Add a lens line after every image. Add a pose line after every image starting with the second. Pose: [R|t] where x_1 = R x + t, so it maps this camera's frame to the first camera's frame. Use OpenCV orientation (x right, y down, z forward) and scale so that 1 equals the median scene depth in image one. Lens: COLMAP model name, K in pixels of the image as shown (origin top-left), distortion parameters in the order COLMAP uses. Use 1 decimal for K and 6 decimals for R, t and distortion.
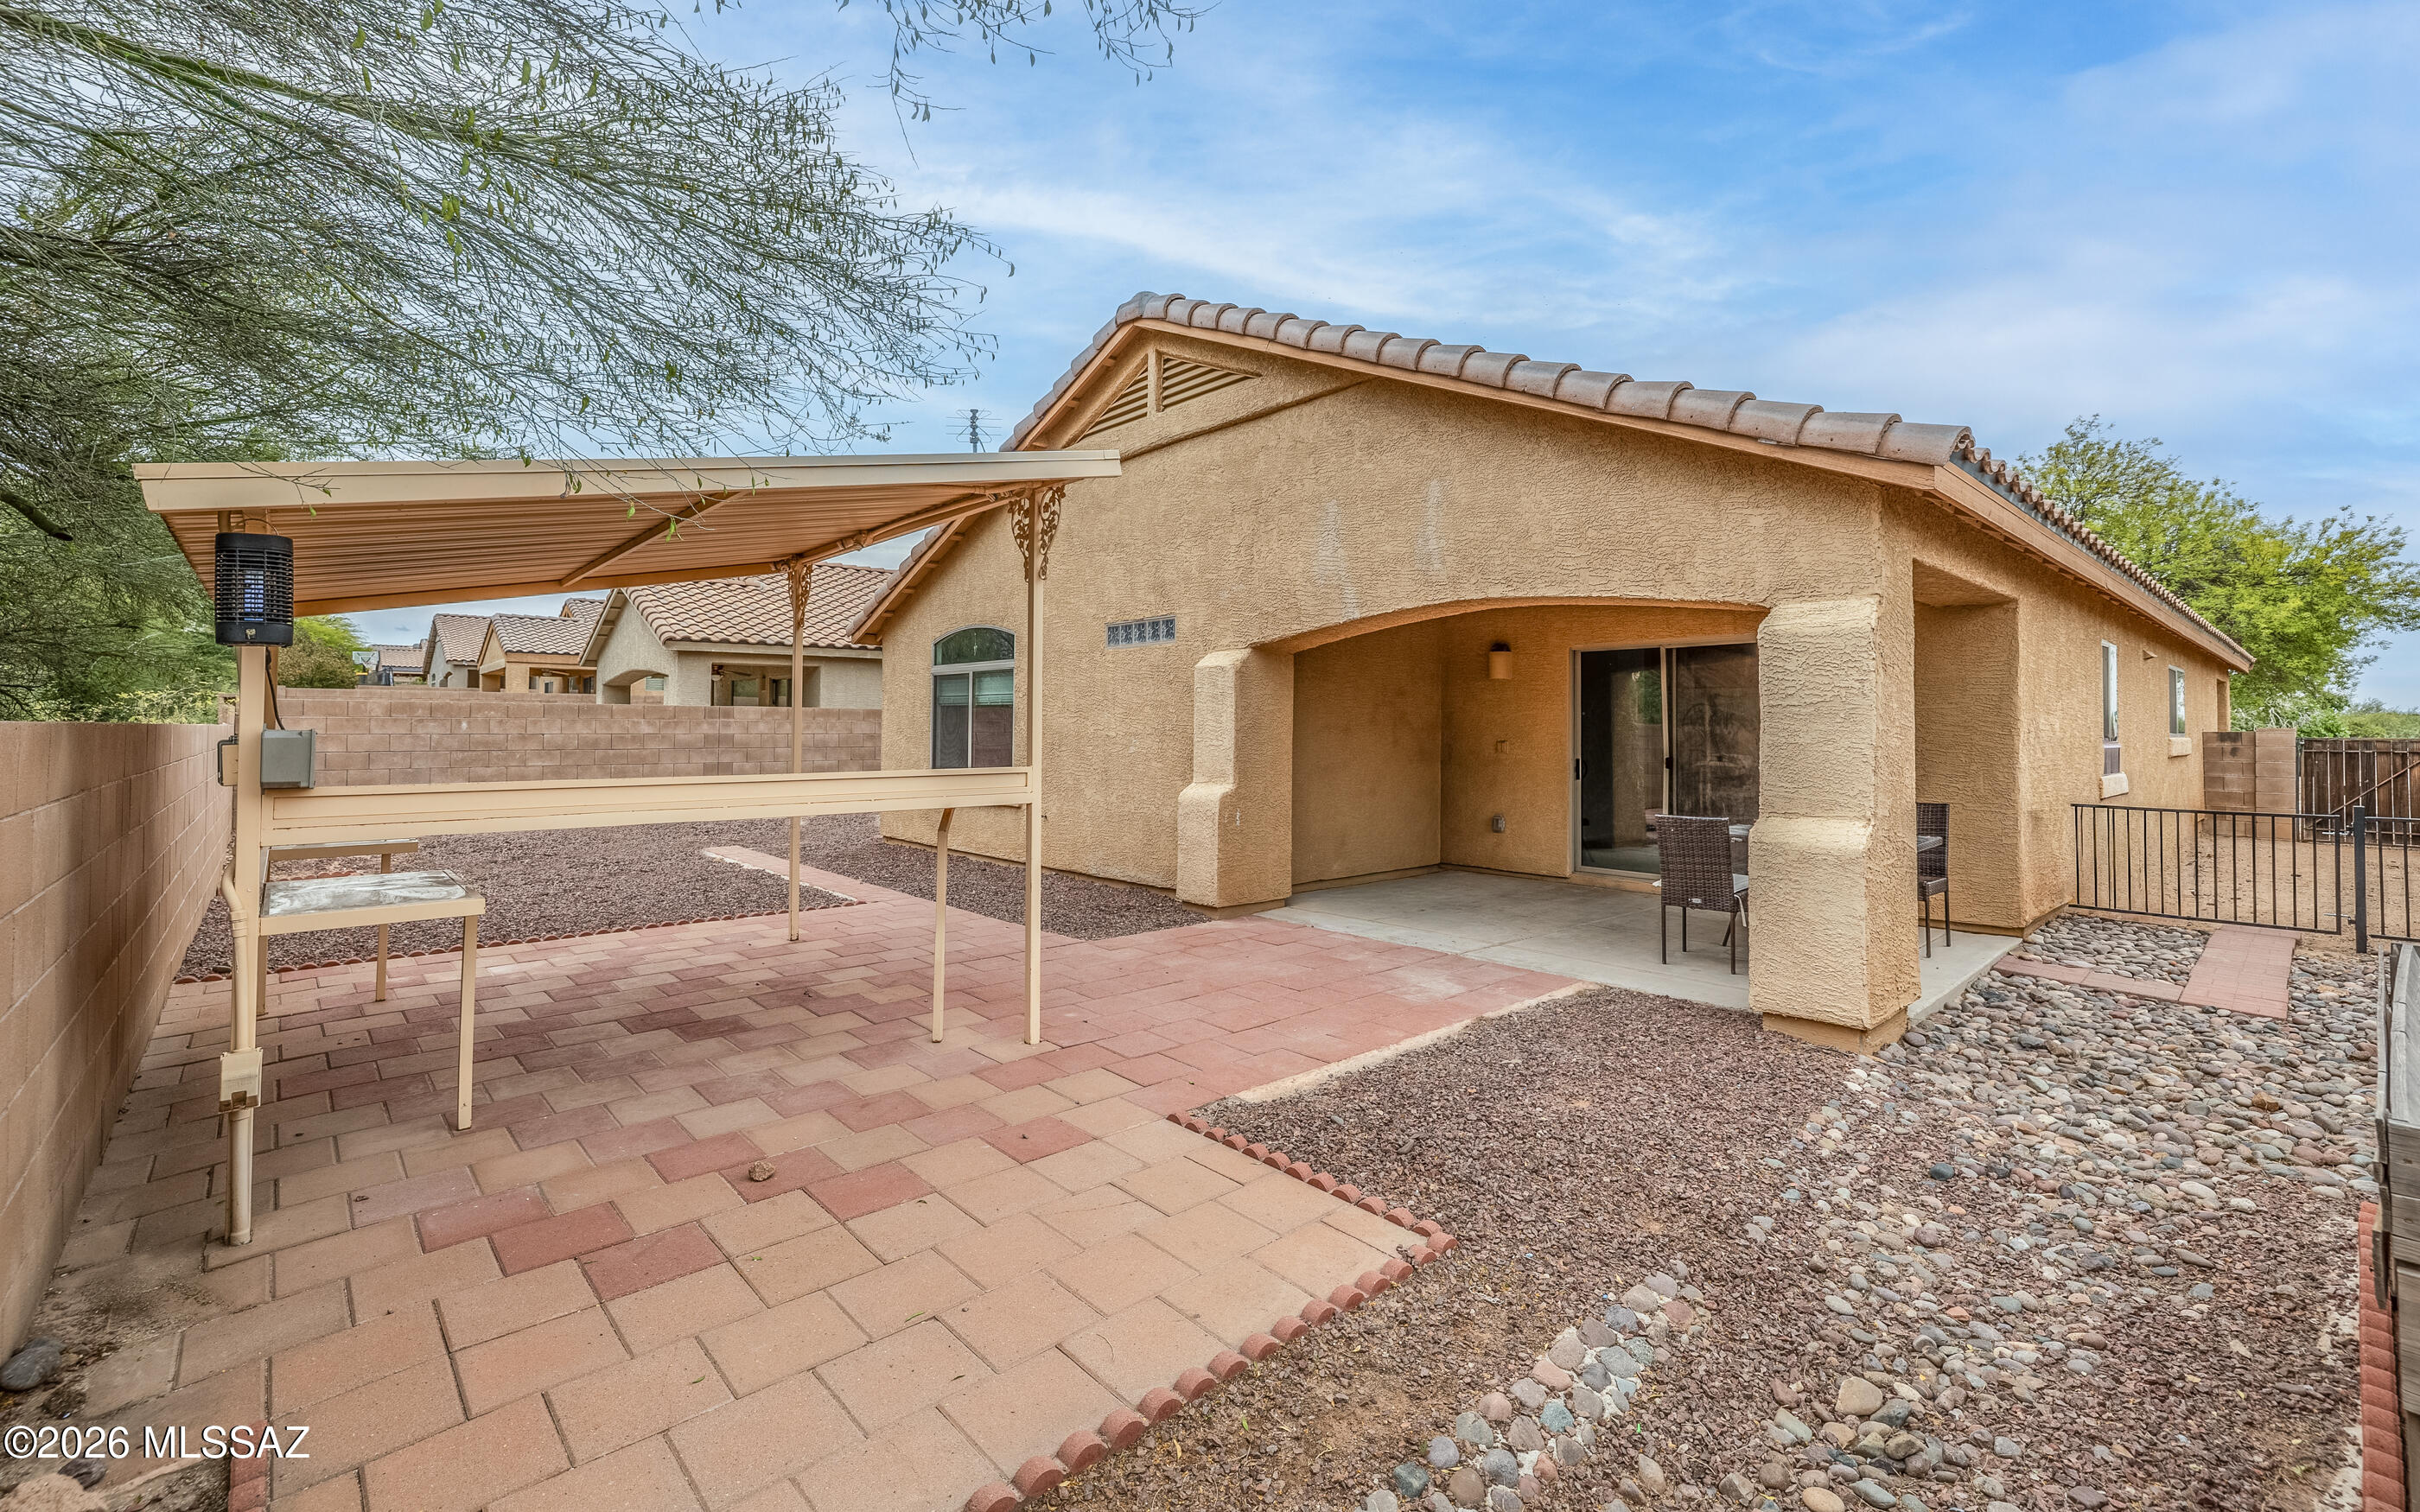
lens RADIAL K [[1036.3, 0, 1257.9], [0, 1036.3, 678.9], [0, 0, 1]] dist [-0.000212, -0.000389]
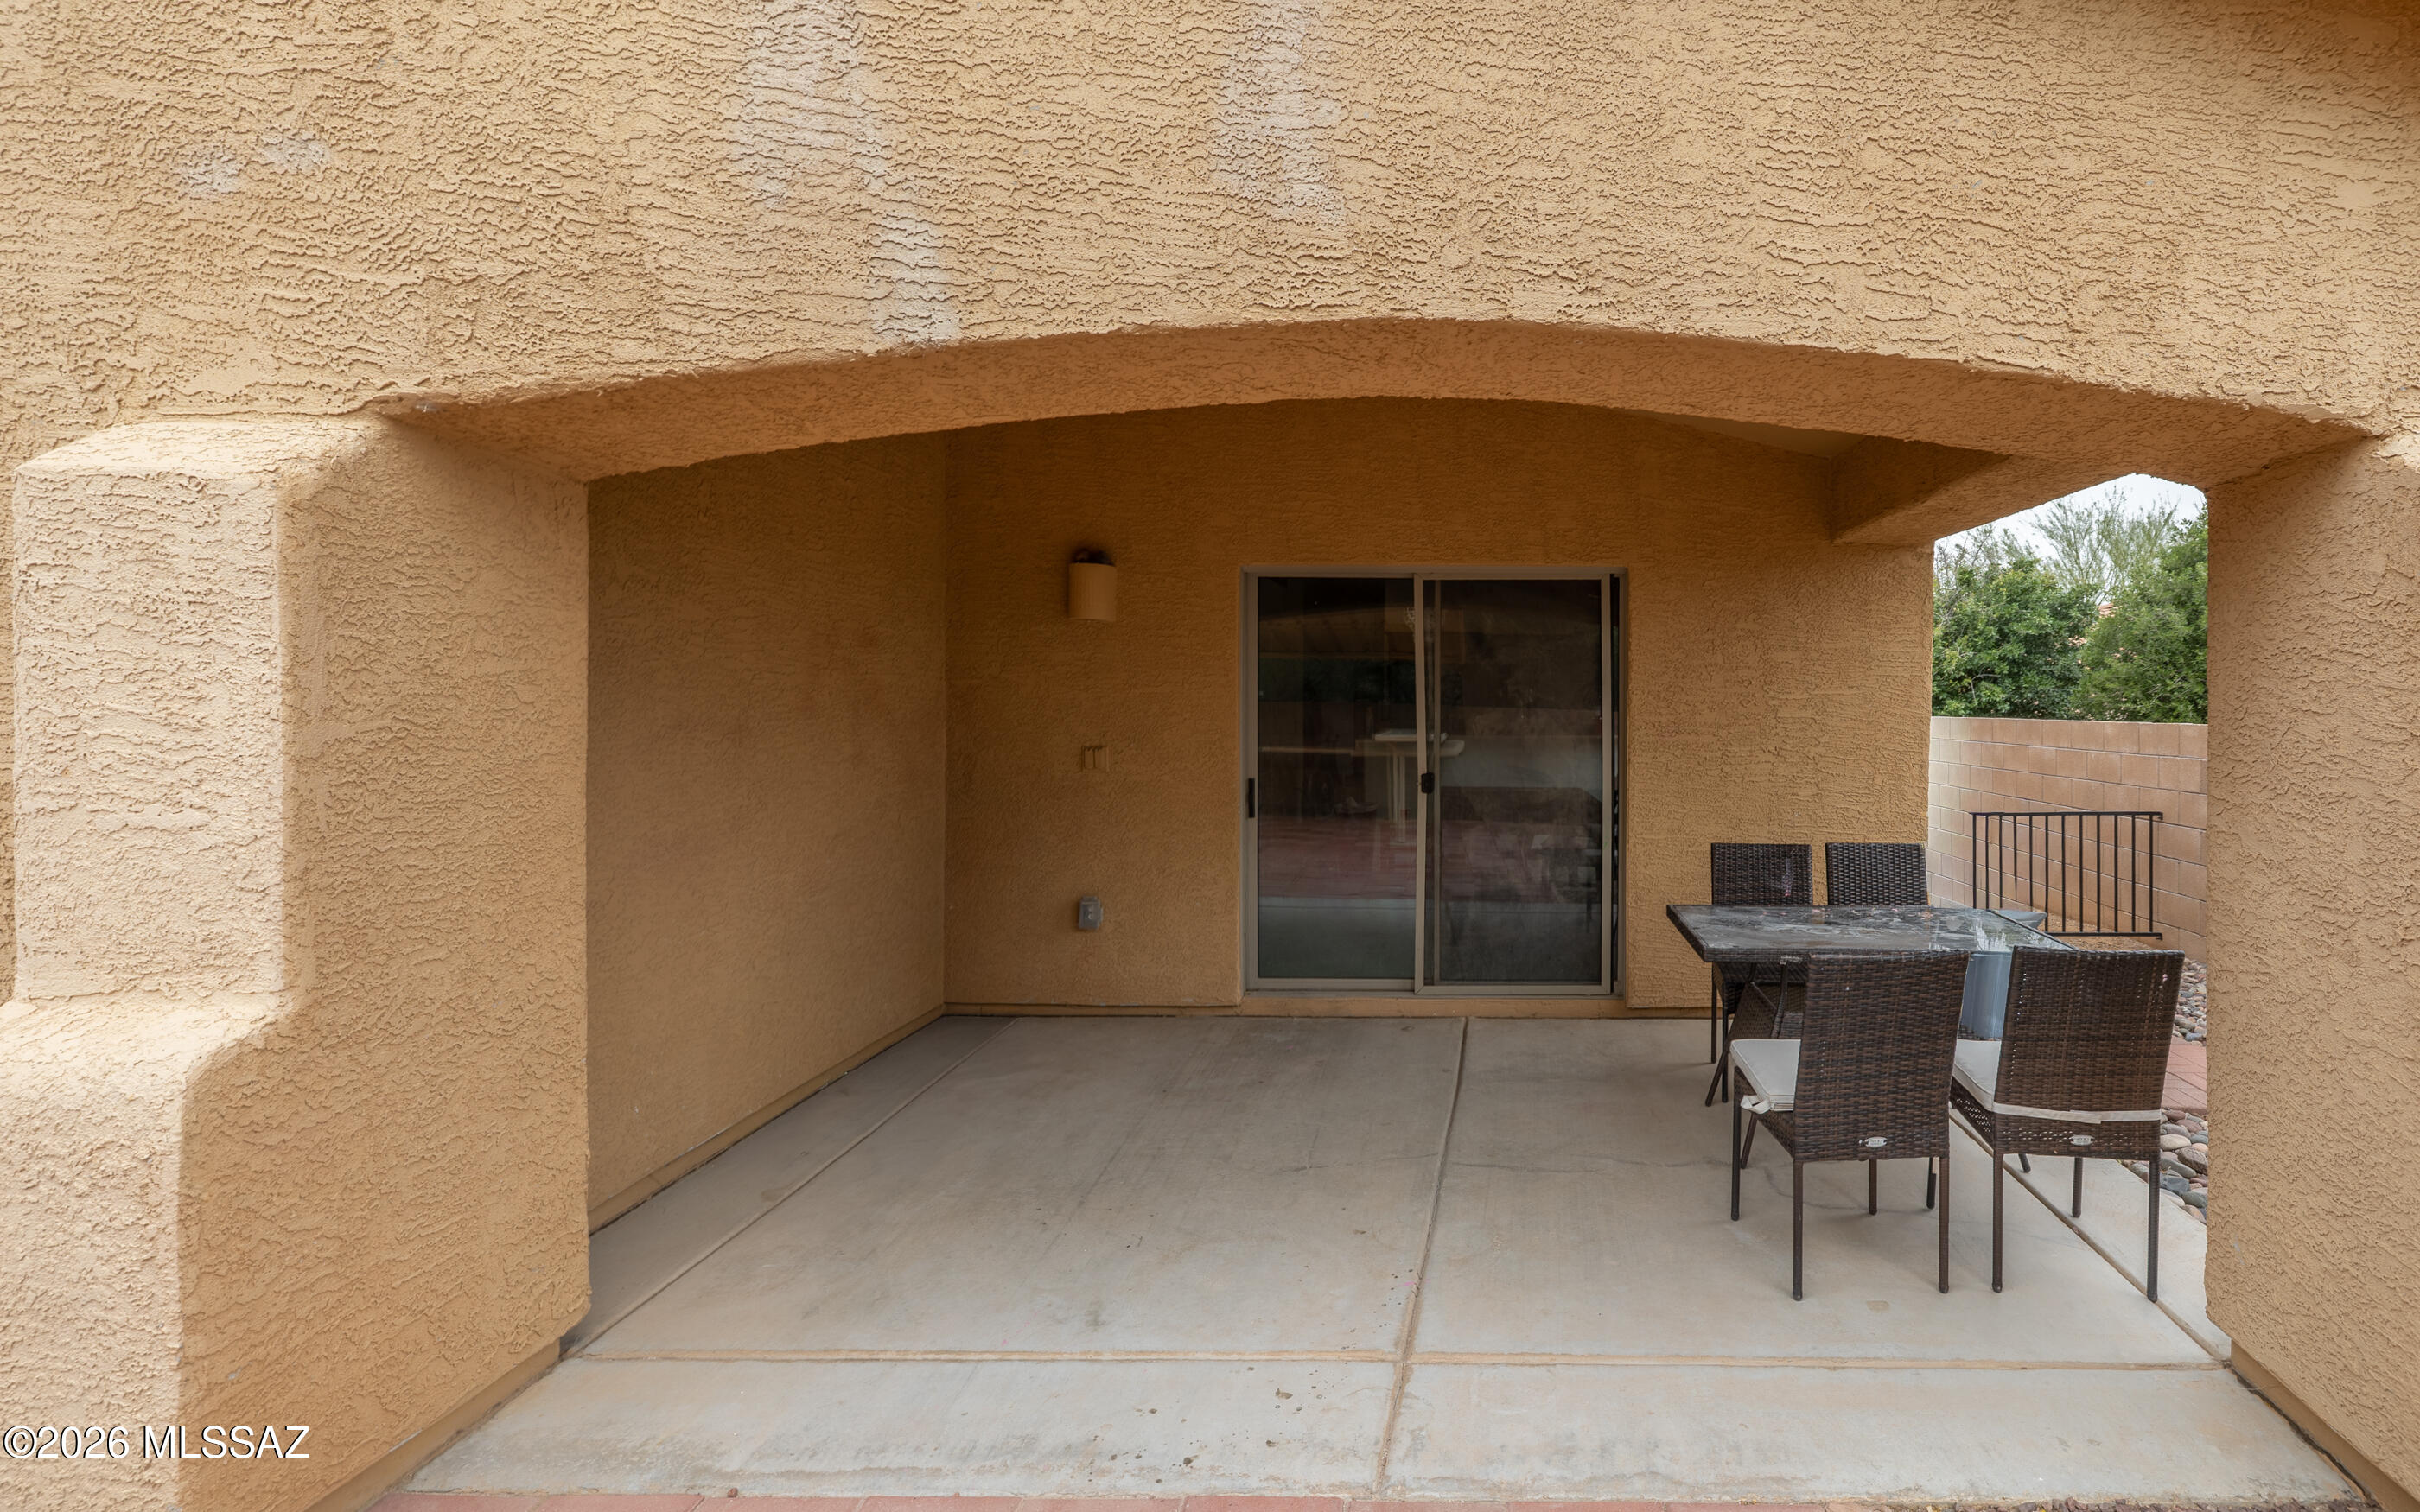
lens RADIAL K [[1036.3, 0, 1421.7], [0, 1036.3, 723.4], [0, 0, 1]] dist [-0.000212, -0.000389]
pose [[0.698329, -0.012202, 0.715673, -0.009593], [-0.039490, 0.997675, 0.055543, 0.016642], [-0.714687, -0.067049, 0.696223, 0.589322]]
